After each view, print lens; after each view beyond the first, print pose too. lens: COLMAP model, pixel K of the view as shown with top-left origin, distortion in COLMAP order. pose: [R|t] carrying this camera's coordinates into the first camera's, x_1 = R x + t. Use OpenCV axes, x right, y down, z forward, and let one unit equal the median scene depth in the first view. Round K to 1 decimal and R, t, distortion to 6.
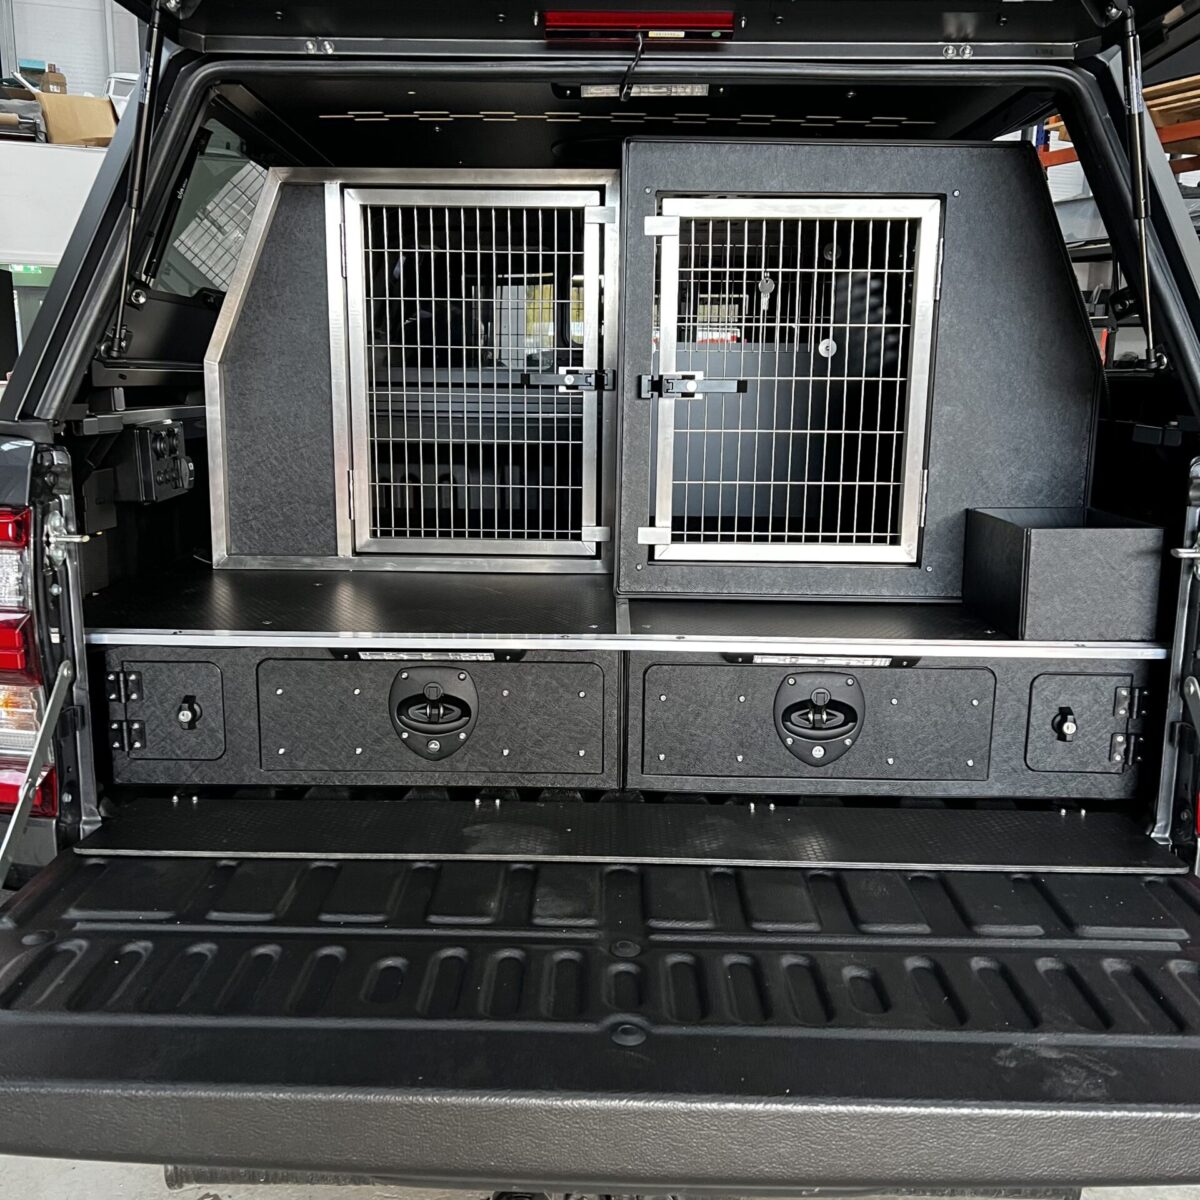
lens RADIAL K [[1180.7, 0, 600.0], [0, 1180.7, 600.0], [0, 0, 1]] dist [0.116156, -0.260065]
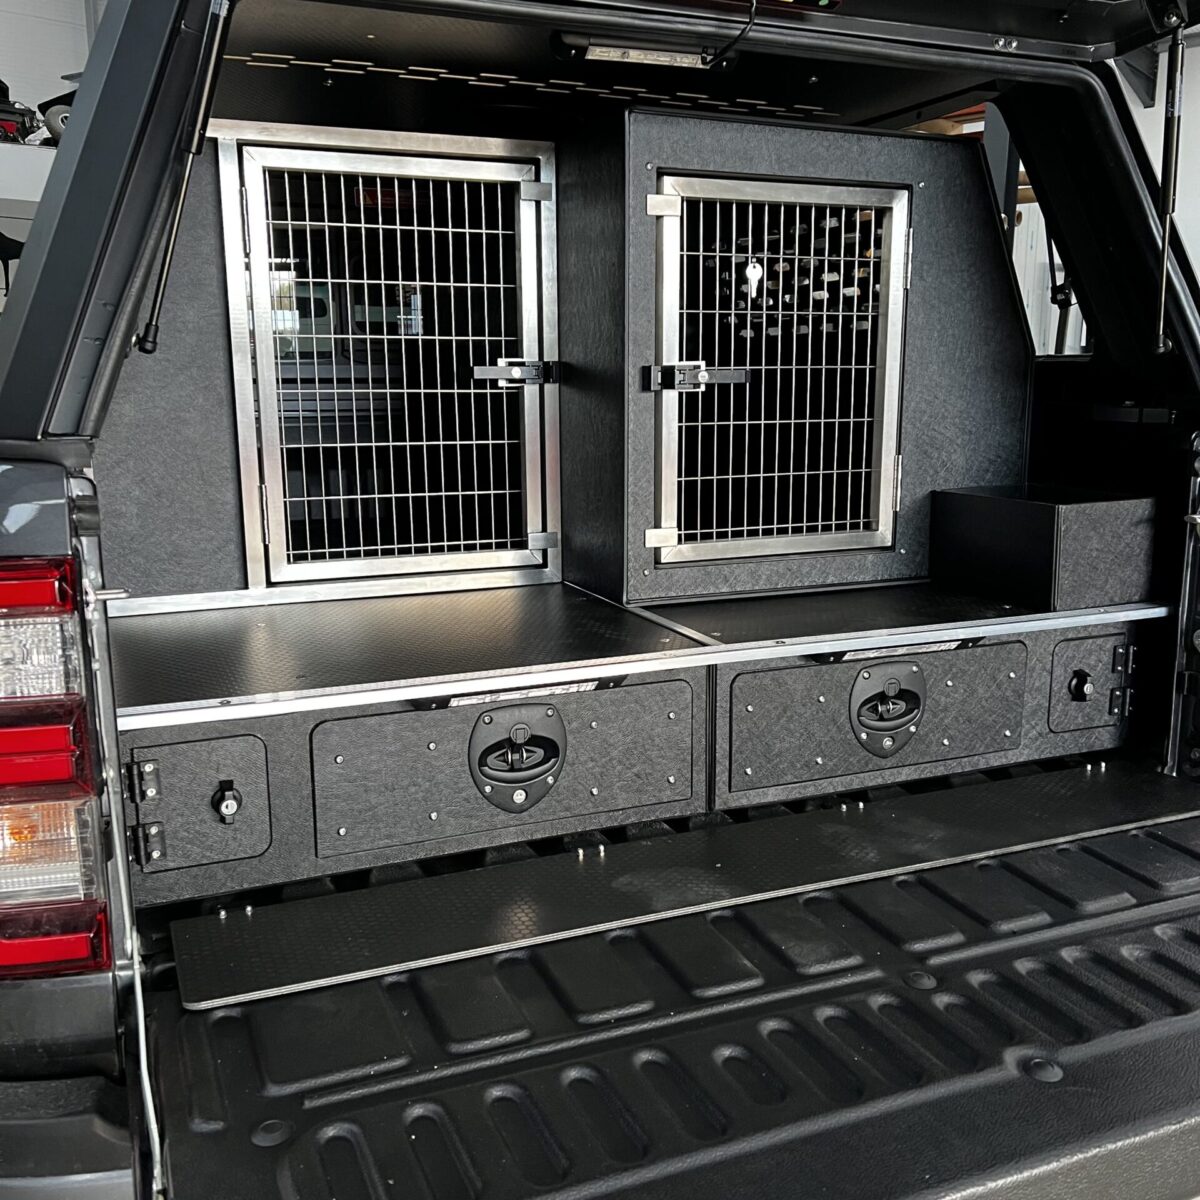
lens RADIAL K [[1189.5, 0, 599.2], [0, 1189.5, 598.6], [0, 0, 1]] dist [0.087917, -0.185429]
pose [[0.917339, -0.089738, 0.387860, -0.411184], [0.087996, 0.995871, 0.022289, -0.035305], [-0.388259, 0.013683, 0.921449, 0.171826]]
